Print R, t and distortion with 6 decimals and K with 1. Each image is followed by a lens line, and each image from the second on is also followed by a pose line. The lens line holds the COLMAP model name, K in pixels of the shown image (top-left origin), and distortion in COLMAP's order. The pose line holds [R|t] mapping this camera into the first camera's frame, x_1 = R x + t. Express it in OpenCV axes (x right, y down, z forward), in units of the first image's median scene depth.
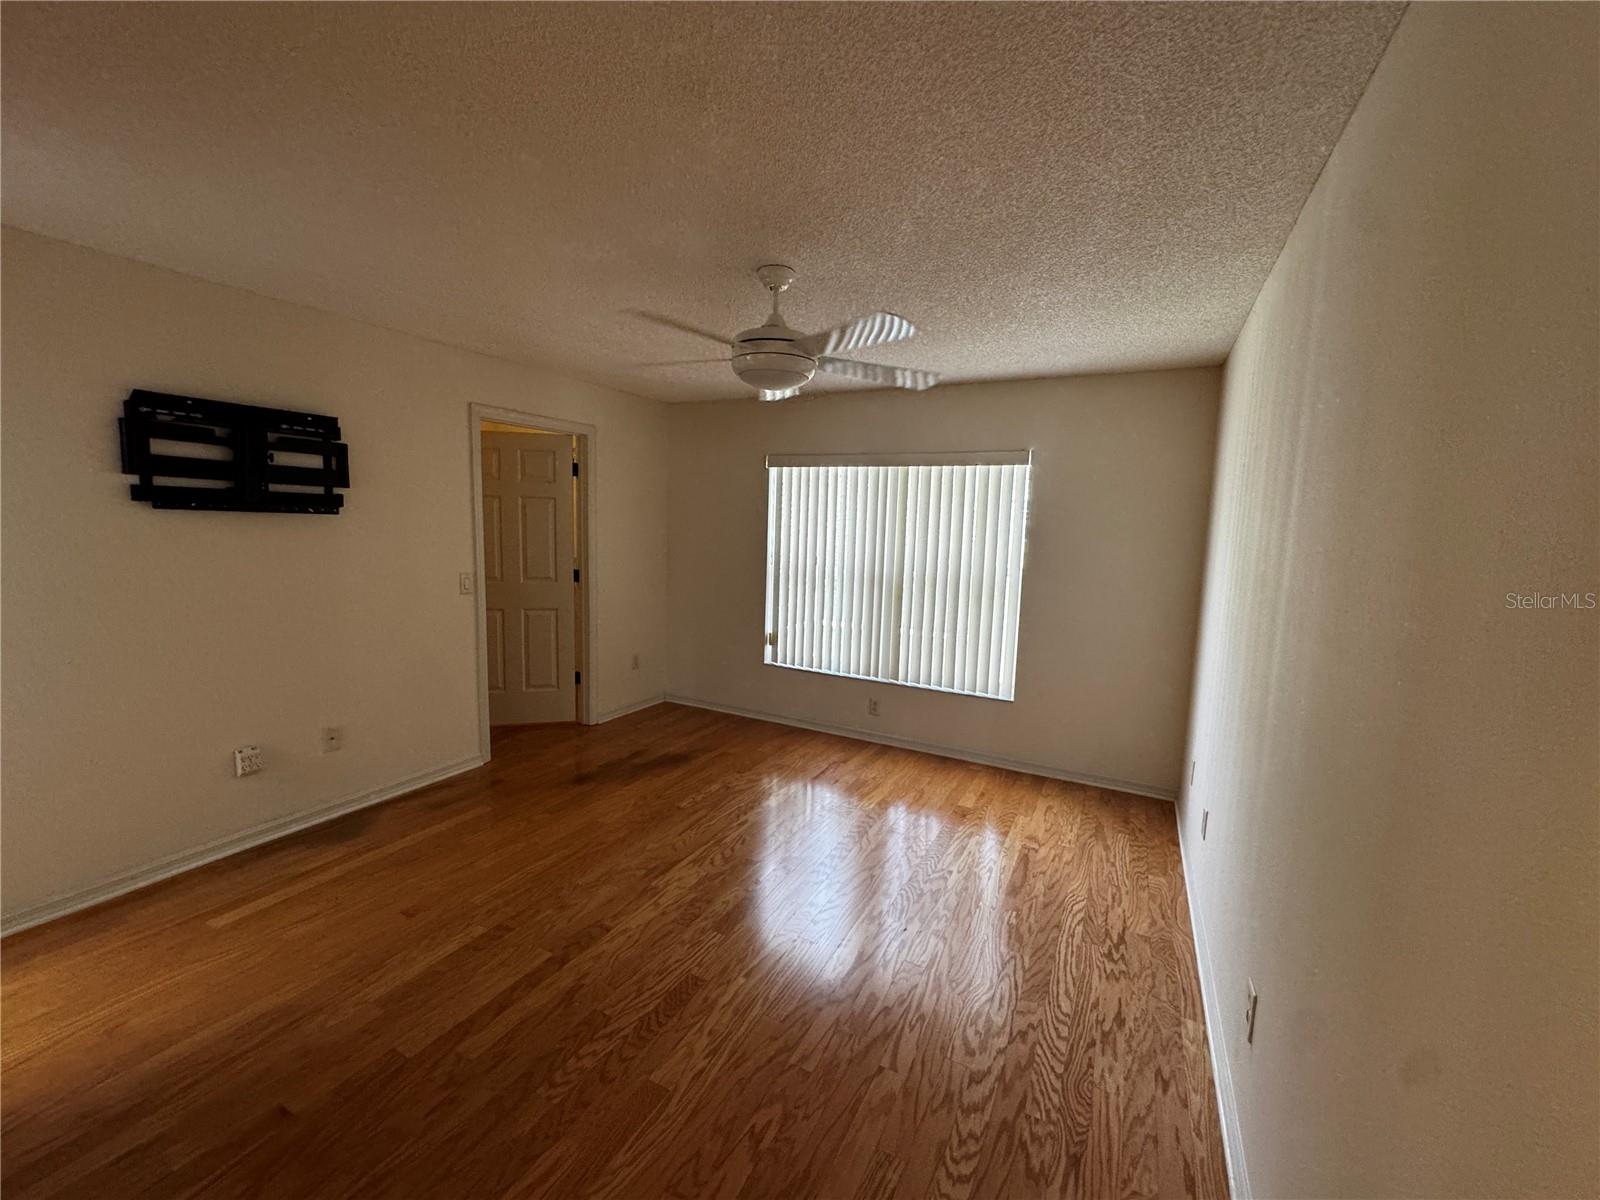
lens RADIAL K [[643.4, 0, 805.2], [0, 643.4, 601.2], [0, 0, 1]] dist [-0.003424, 0.000675]
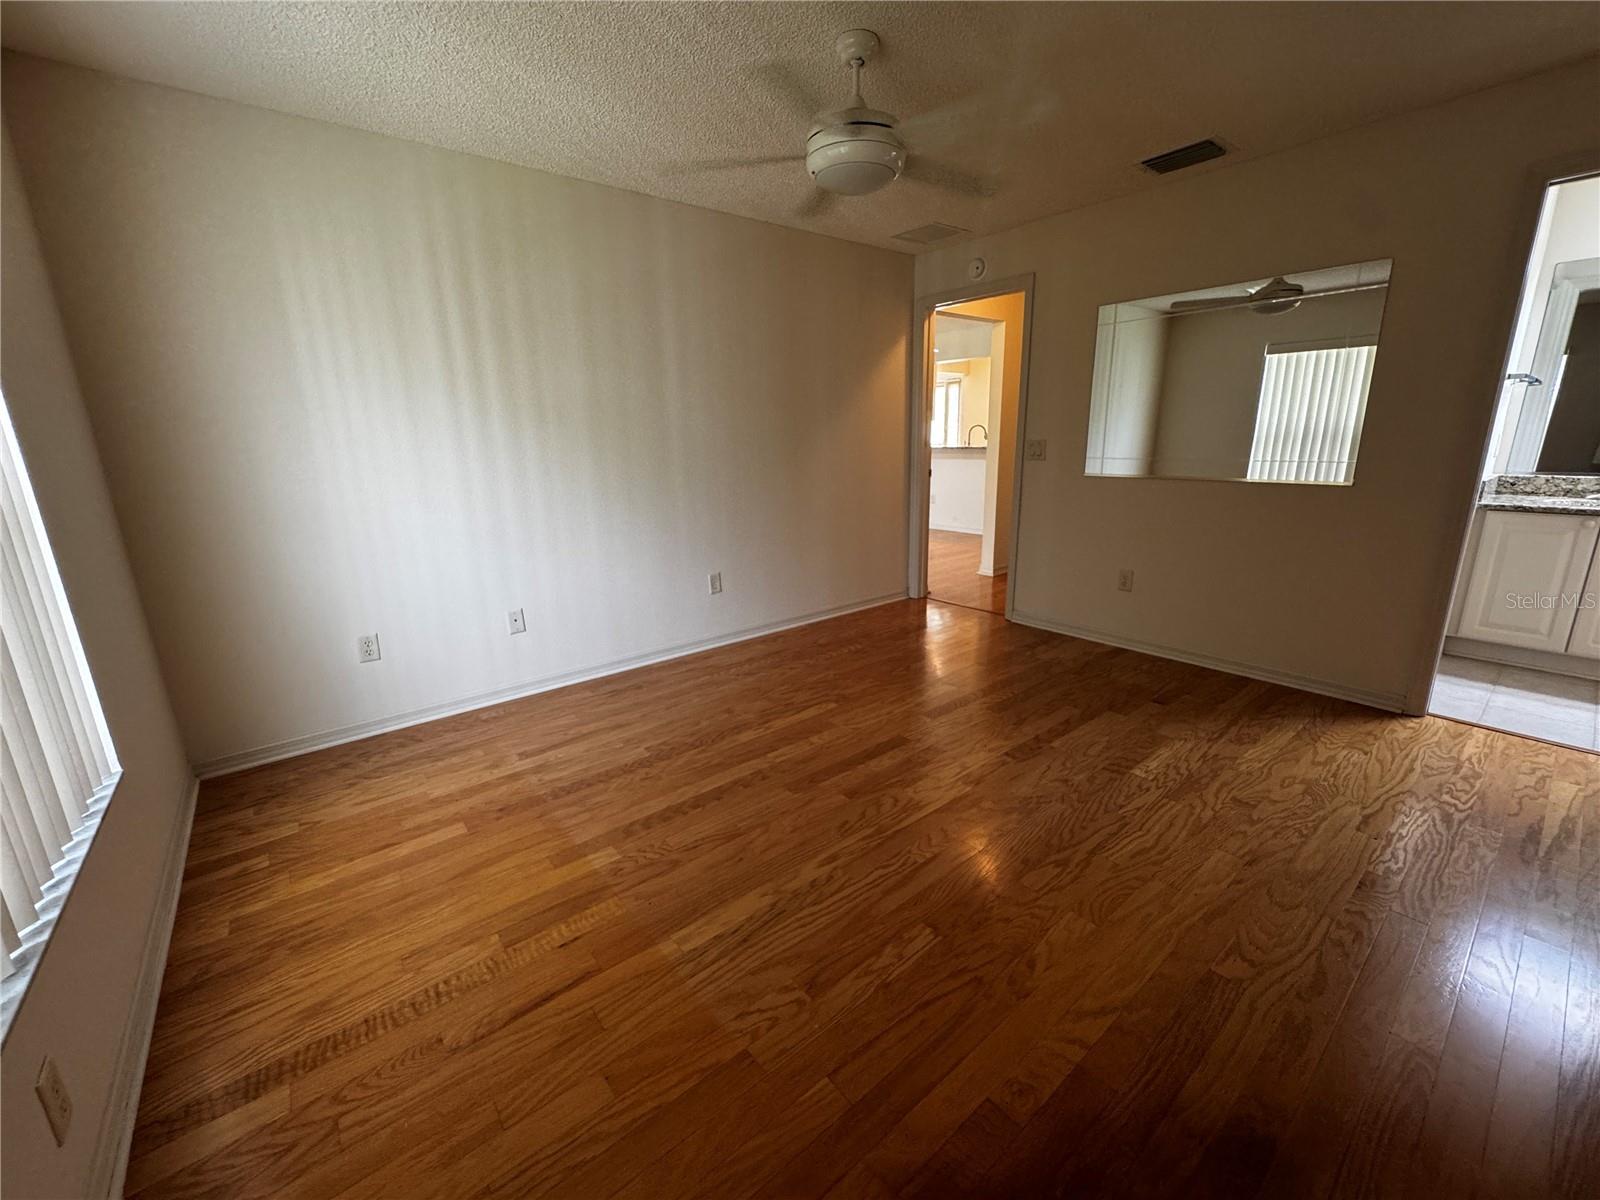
lens RADIAL K [[643.4, 0, 798.6], [0, 643.4, 598.2], [0, 0, 1]] dist [-0.003424, 0.000675]
pose [[-0.914973, -0.110528, 0.388083, -0.396333], [0.041950, 0.930489, 0.363911, -0.139726], [-0.401329, 0.349249, -0.846735, 2.059330]]
